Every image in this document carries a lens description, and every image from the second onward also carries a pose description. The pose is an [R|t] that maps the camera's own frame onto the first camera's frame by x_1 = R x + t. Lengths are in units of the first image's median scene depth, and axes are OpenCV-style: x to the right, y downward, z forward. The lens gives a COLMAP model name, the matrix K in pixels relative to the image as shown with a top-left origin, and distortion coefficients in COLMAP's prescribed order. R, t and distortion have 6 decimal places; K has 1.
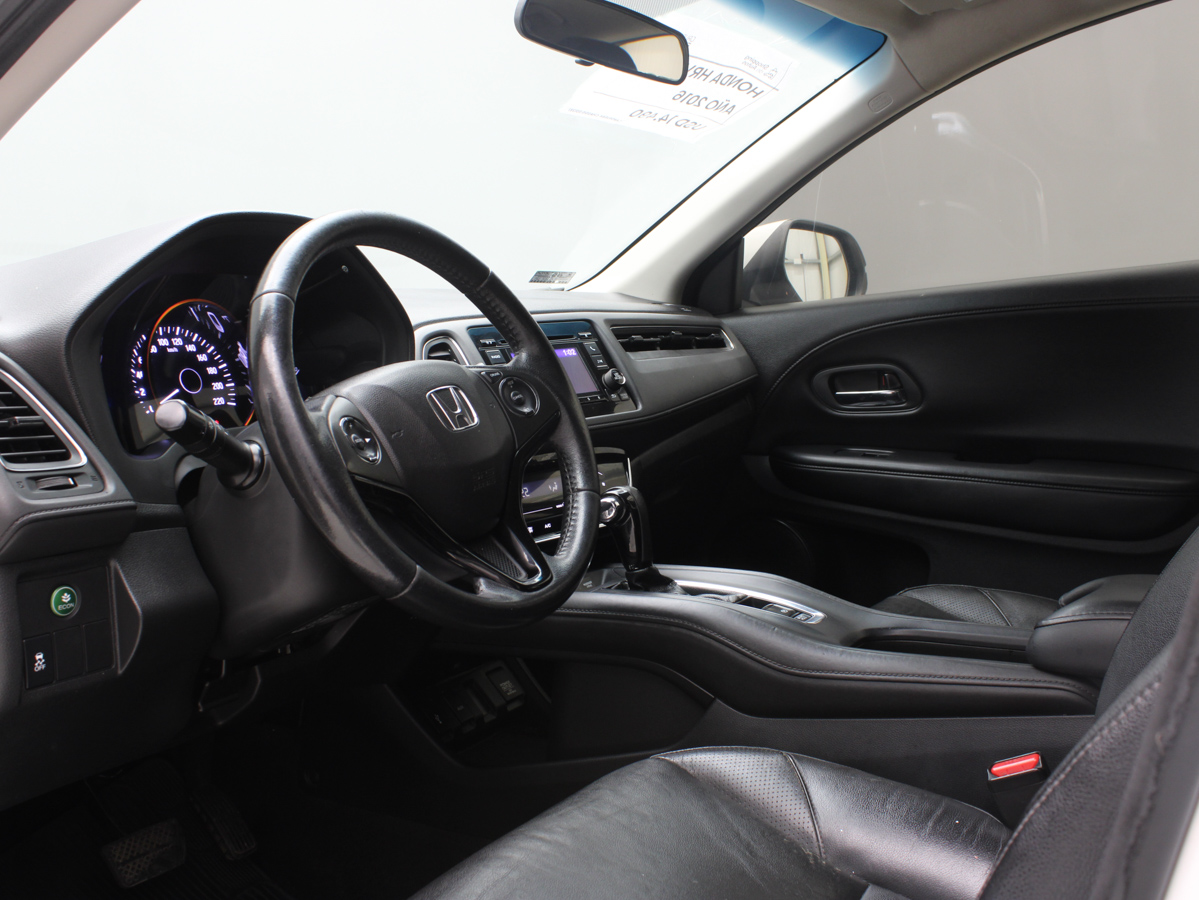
lens RADIAL K [[1237.0, 0, 597.4], [0, 1237.0, 447.1], [0, 0, 1]] dist [-0.105636, 0.000000]
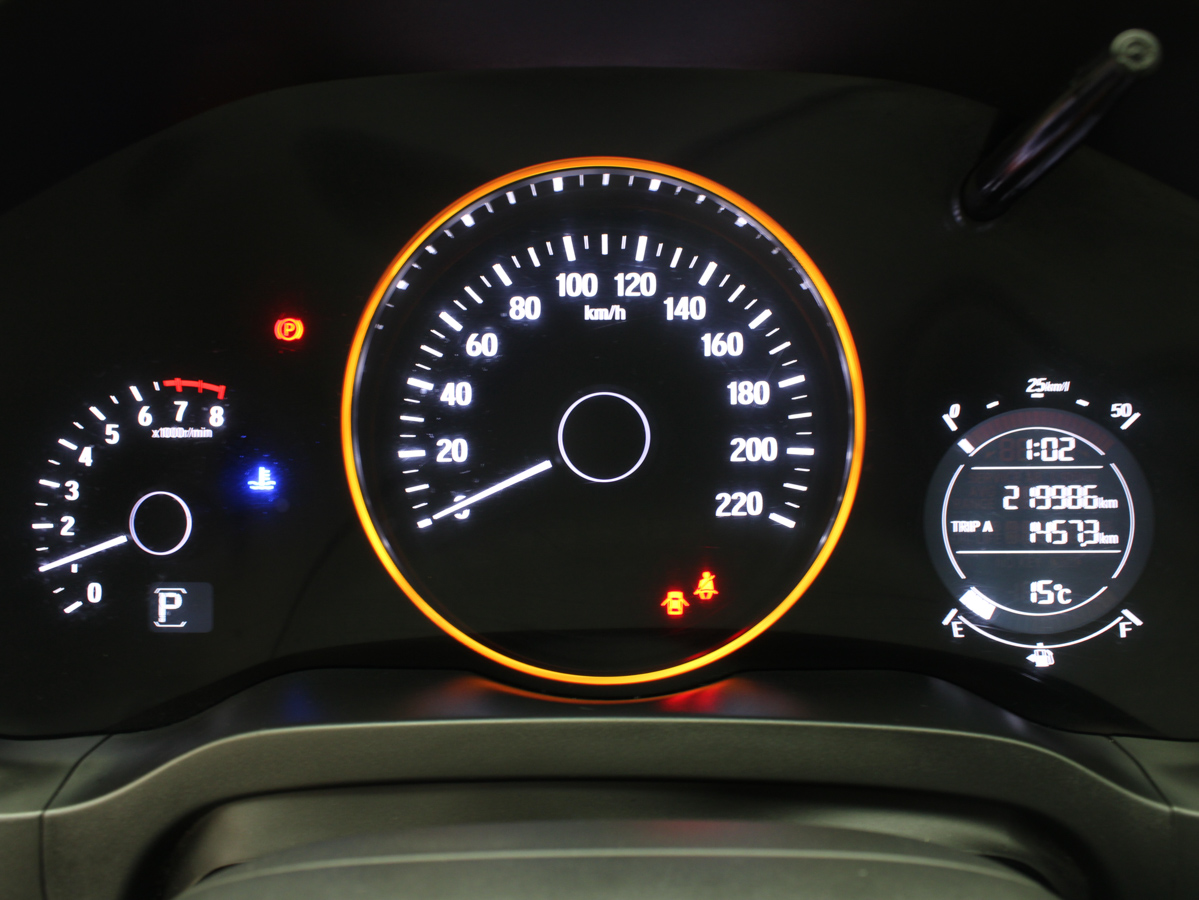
lens RADIAL K [[1237.0, 0, 596.0], [0, 1237.0, 448.0], [0, 0, 1]] dist [-0.105636, 0.000000]
pose [[0.511270, 0.274603, -0.814369, -0.090468], [-0.087581, 0.959294, 0.268487, -0.125776], [0.854946, -0.065946, 0.514508, 0.817108]]
